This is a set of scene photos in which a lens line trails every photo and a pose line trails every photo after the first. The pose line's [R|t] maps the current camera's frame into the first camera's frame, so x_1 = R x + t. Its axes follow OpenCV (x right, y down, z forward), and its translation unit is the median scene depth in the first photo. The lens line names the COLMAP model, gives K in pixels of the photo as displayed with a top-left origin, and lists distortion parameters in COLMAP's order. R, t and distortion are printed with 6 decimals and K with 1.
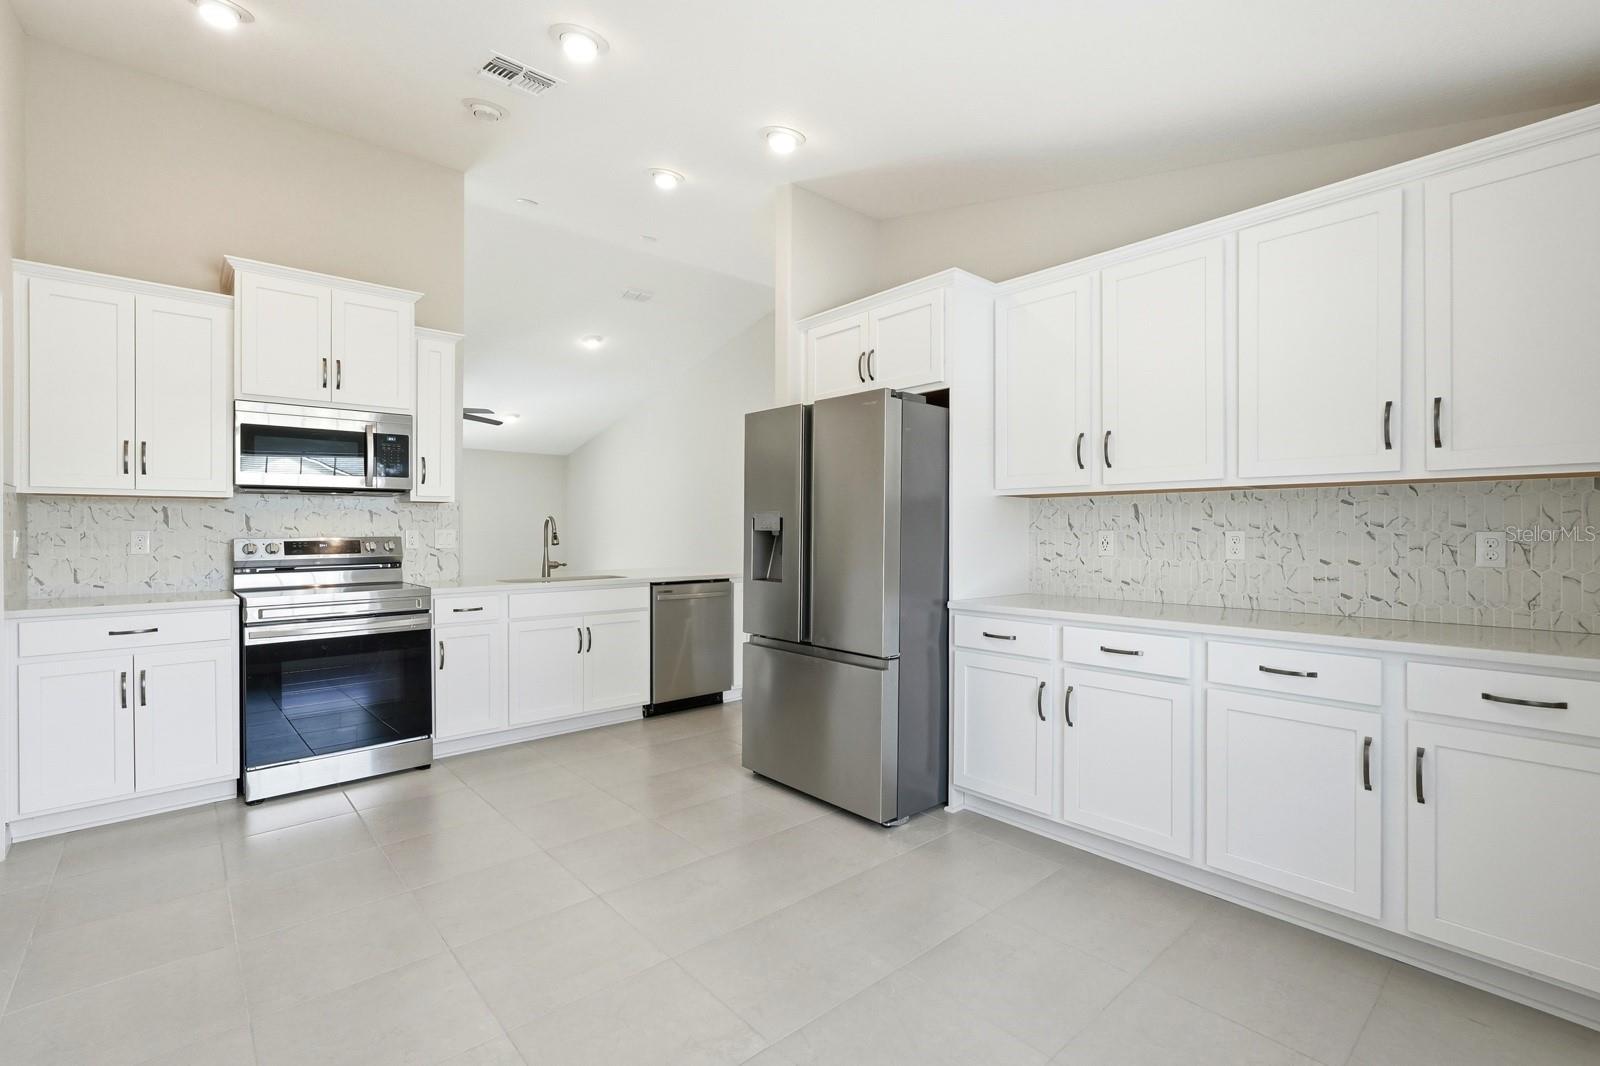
lens RADIAL K [[708.4, 0, 795.8], [0, 708.4, 532.7], [0, 0, 1]] dist [-0.003075, 0.002741]
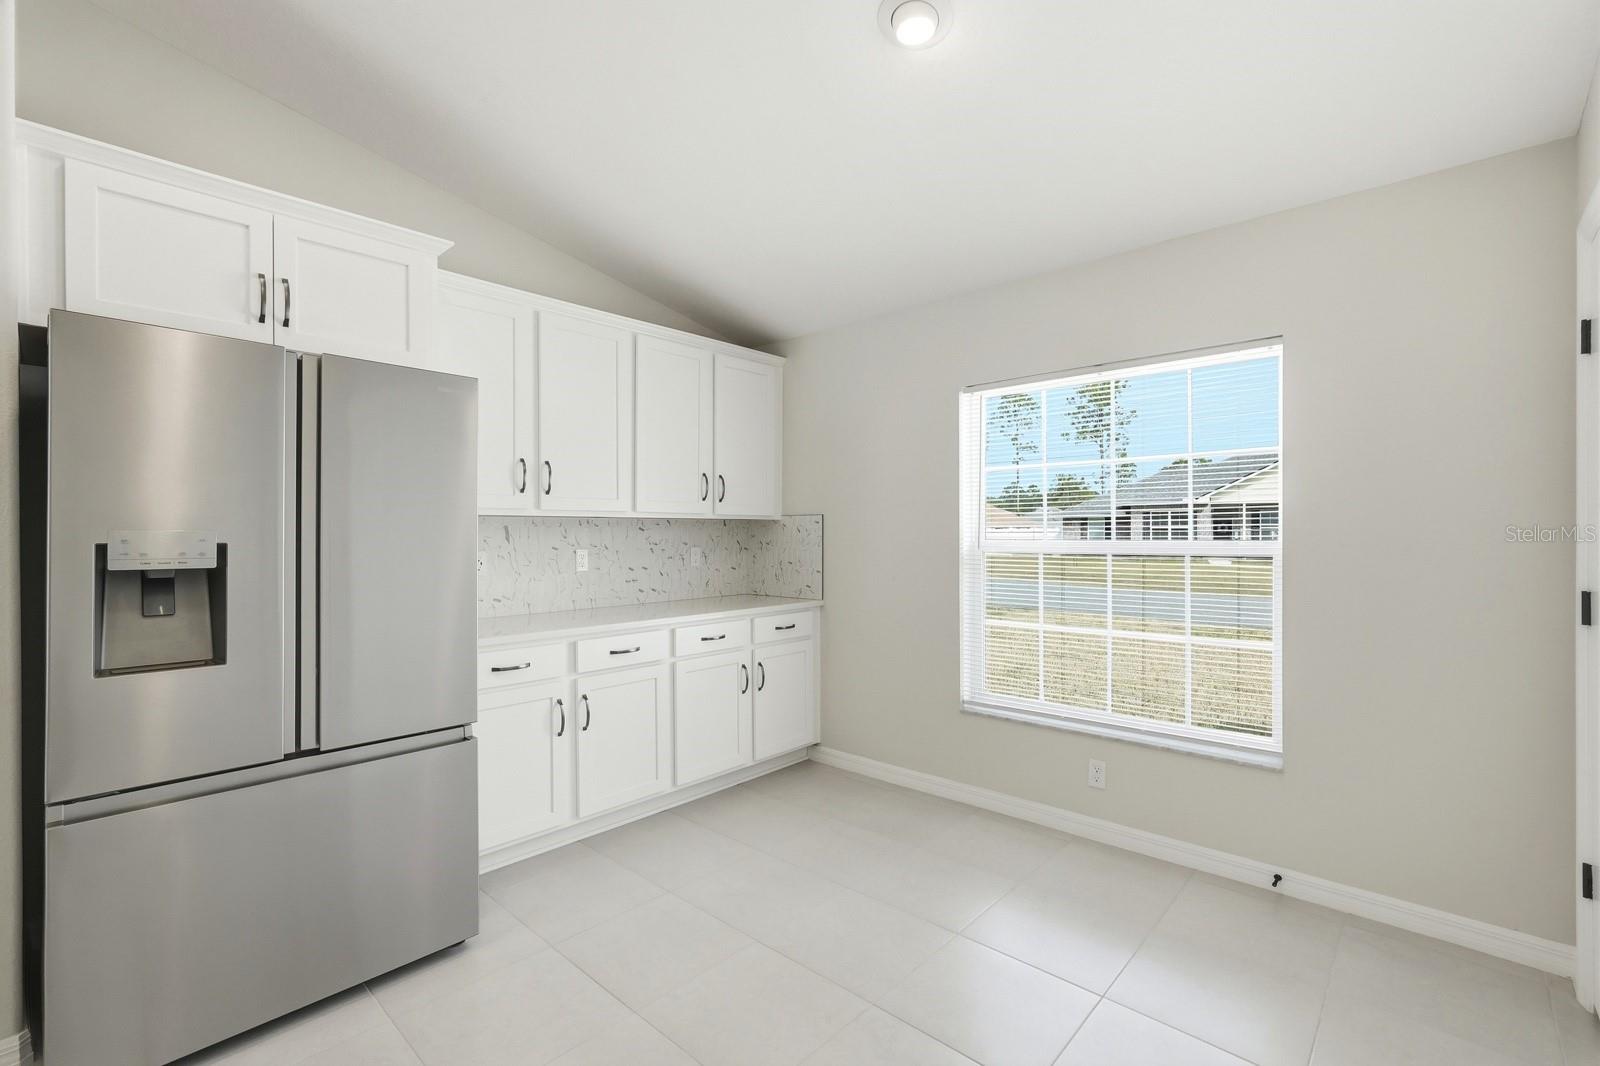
lens RADIAL K [[708.4, 0, 800.7], [0, 708.4, 535.9], [0, 0, 1]] dist [-0.003075, 0.002741]
pose [[-0.096374, -0.005343, 0.995331, -0.756404], [0.005768, 0.999966, 0.005927, -0.034804], [-0.995329, 0.006313, -0.096340, 0.783941]]
